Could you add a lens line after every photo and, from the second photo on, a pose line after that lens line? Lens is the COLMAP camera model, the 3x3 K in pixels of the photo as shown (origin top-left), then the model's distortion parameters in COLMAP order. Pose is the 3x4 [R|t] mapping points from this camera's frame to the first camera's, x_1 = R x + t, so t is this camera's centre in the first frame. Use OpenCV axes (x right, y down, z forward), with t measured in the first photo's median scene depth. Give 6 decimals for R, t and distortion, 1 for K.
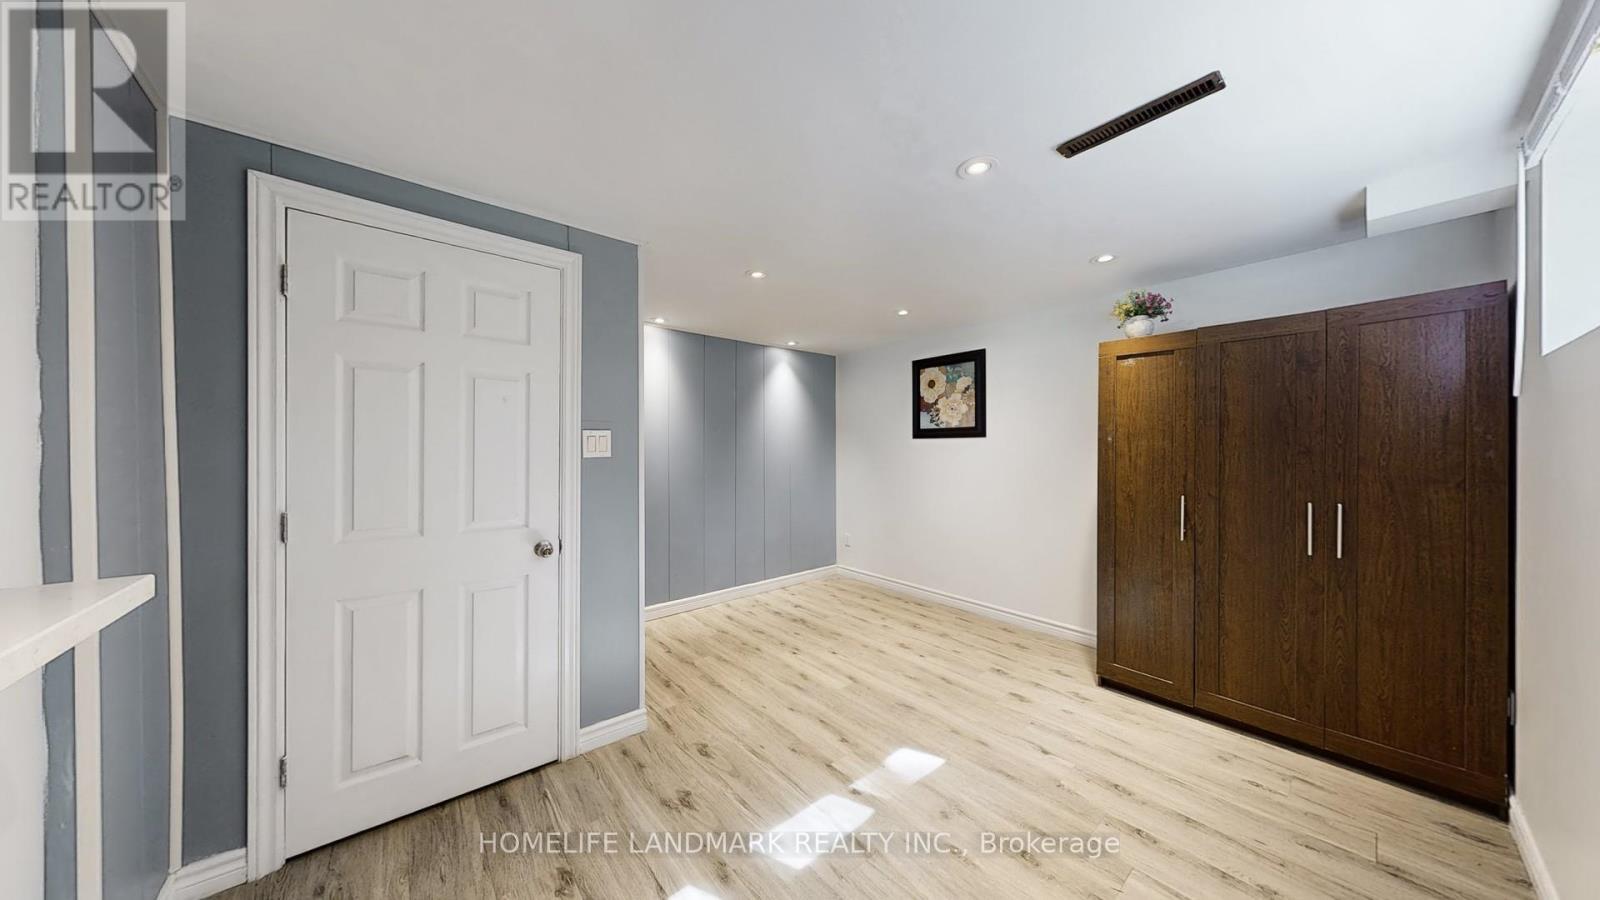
lens RADIAL K [[479.4, 0, 803.2], [0, 479.4, 447.4], [0, 0, 1]] dist [-0.000091, 0.000010]
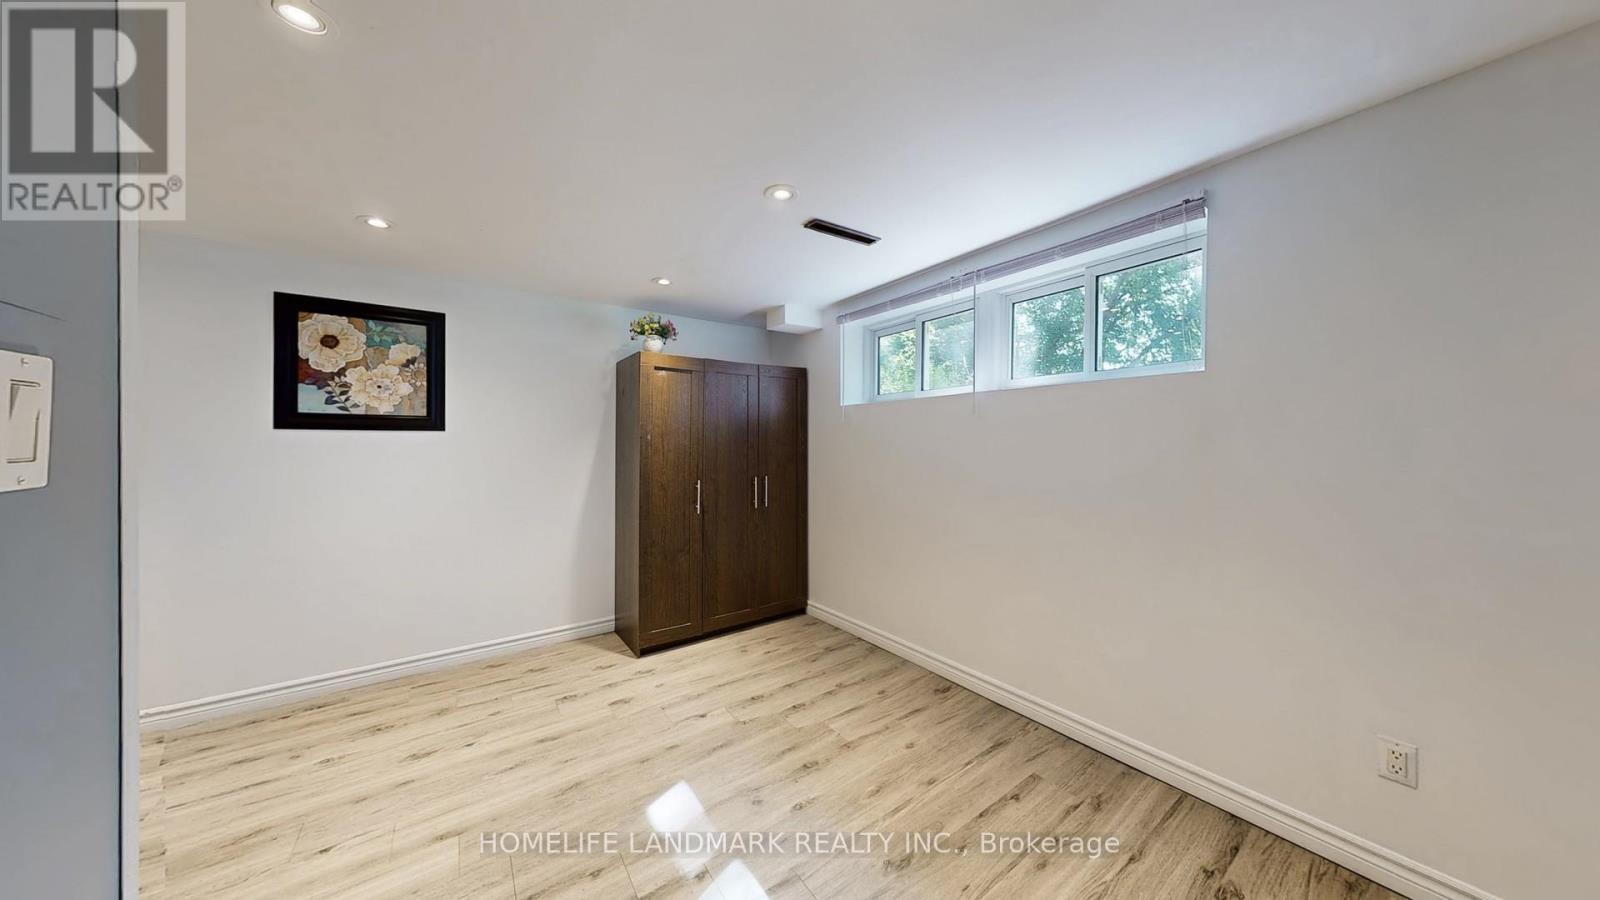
lens RADIAL K [[479.4, 0, 803.2], [0, 479.4, 447.4], [0, 0, 1]] dist [-0.000091, 0.000010]
pose [[0.075116, -0.005112, 0.997162, -0.412287], [-0.000826, 0.999986, 0.005188, 0.000477], [-0.997174, -0.001213, 0.075111, 0.473416]]
